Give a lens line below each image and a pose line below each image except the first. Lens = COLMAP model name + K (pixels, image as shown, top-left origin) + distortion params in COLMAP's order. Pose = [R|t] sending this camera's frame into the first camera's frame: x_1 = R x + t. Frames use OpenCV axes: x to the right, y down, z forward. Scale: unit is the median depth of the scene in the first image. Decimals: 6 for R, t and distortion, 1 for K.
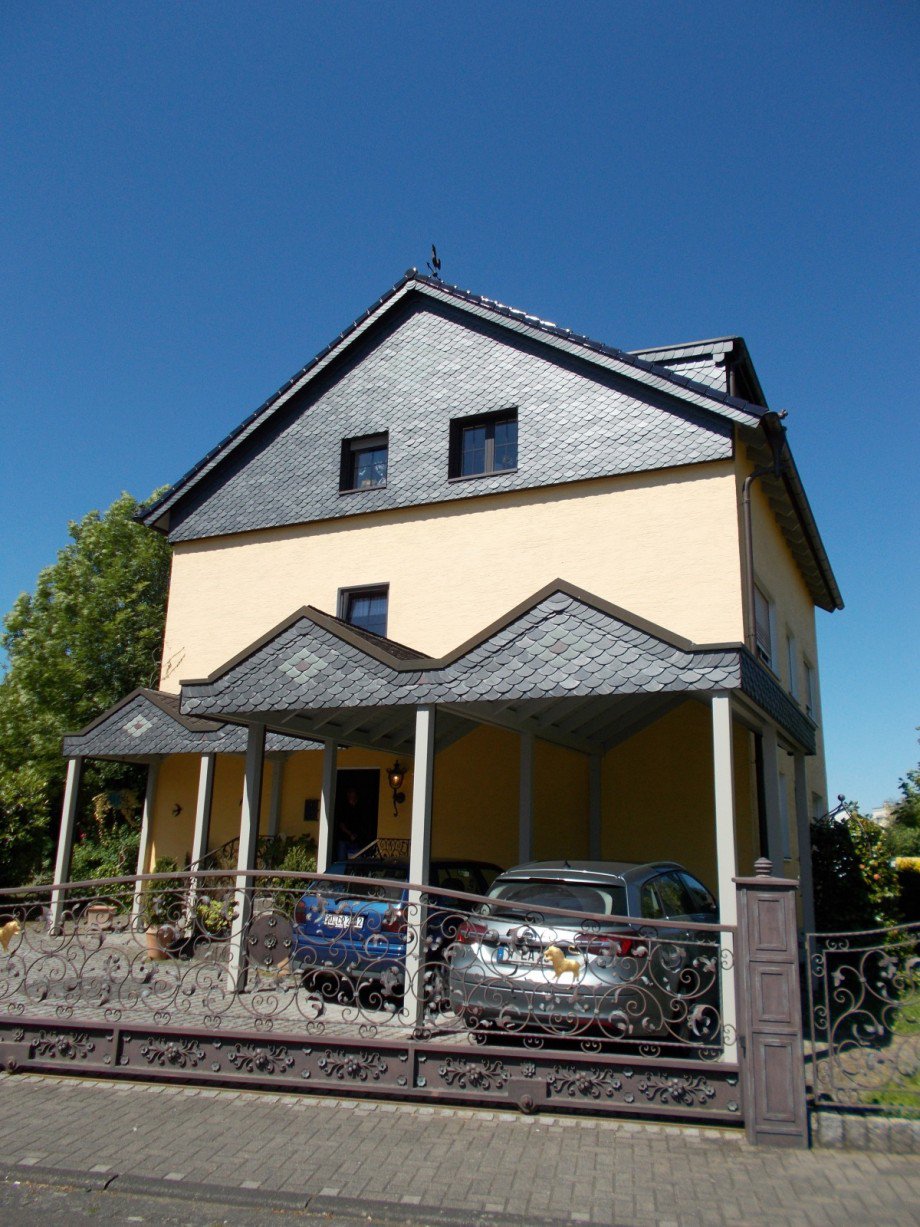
lens RADIAL K [[938.1, 0, 457.5], [0, 938.1, 605.8], [0, 0, 1]] dist [0.003703, 0.002314]
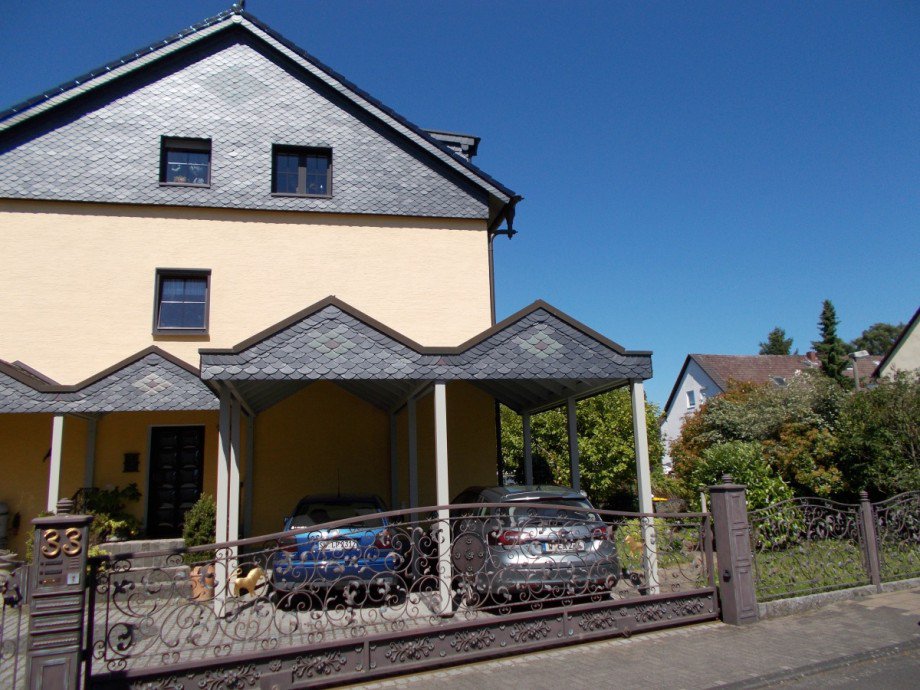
lens RADIAL K [[703.3, 0, 456.7], [0, 703.3, 346.7], [0, 0, 1]] dist [0.003703, 0.002314]
pose [[0.786709, 0.060516, 0.614350, -0.407489], [-0.100236, 0.994499, 0.030395, 0.015070], [-0.609132, -0.085492, 0.788448, 0.115588]]
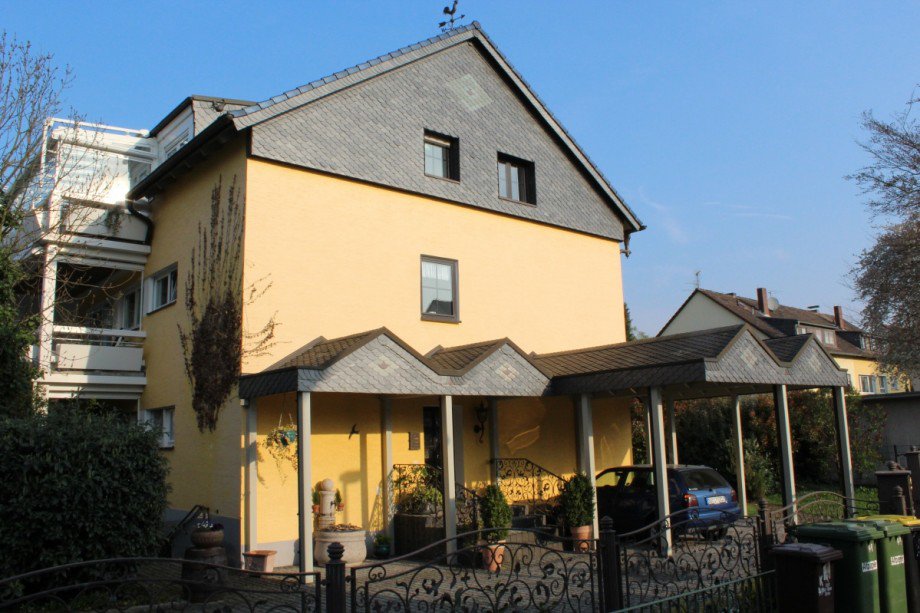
lens RADIAL K [[770.8, 0, 462.1], [0, 770.8, 303.1], [0, 0, 1]] dist [-0.137338, 0.127921]
pose [[0.381560, 0.121011, 0.916389, -1.123211], [-0.192037, 0.980140, -0.049470, 0.090842], [-0.904176, -0.157104, 0.397221, 0.634737]]
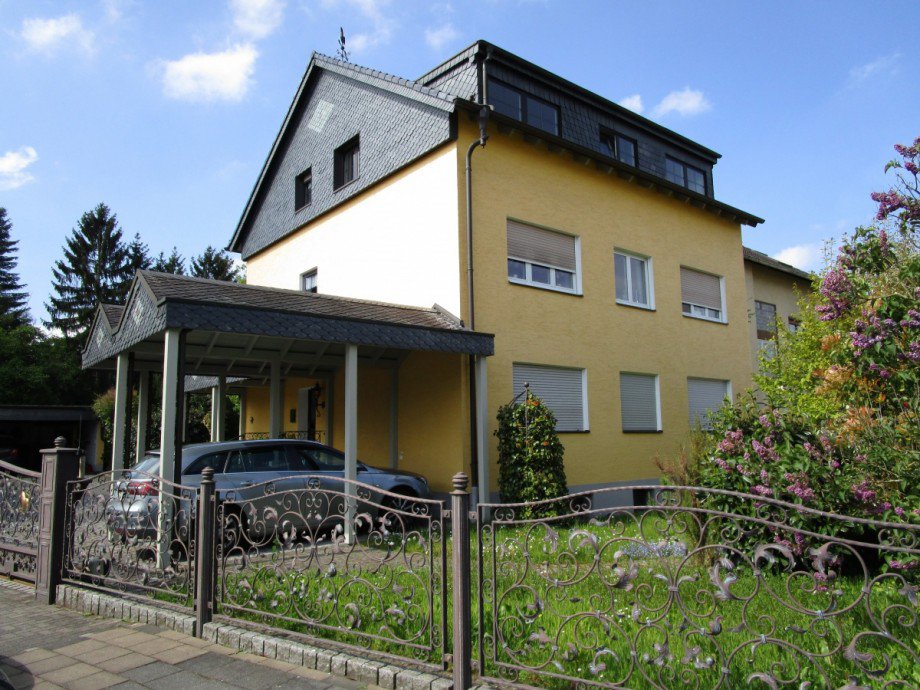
lens RADIAL K [[653.9, 0, 456.6], [0, 653.9, 344.0], [0, 0, 1]] dist [-0.021874, 0.001395]
pose [[0.902992, -0.103085, -0.417109, 0.621343], [0.148608, 0.985809, 0.078085, 0.054758], [0.403140, -0.132496, 0.905496, 0.123988]]
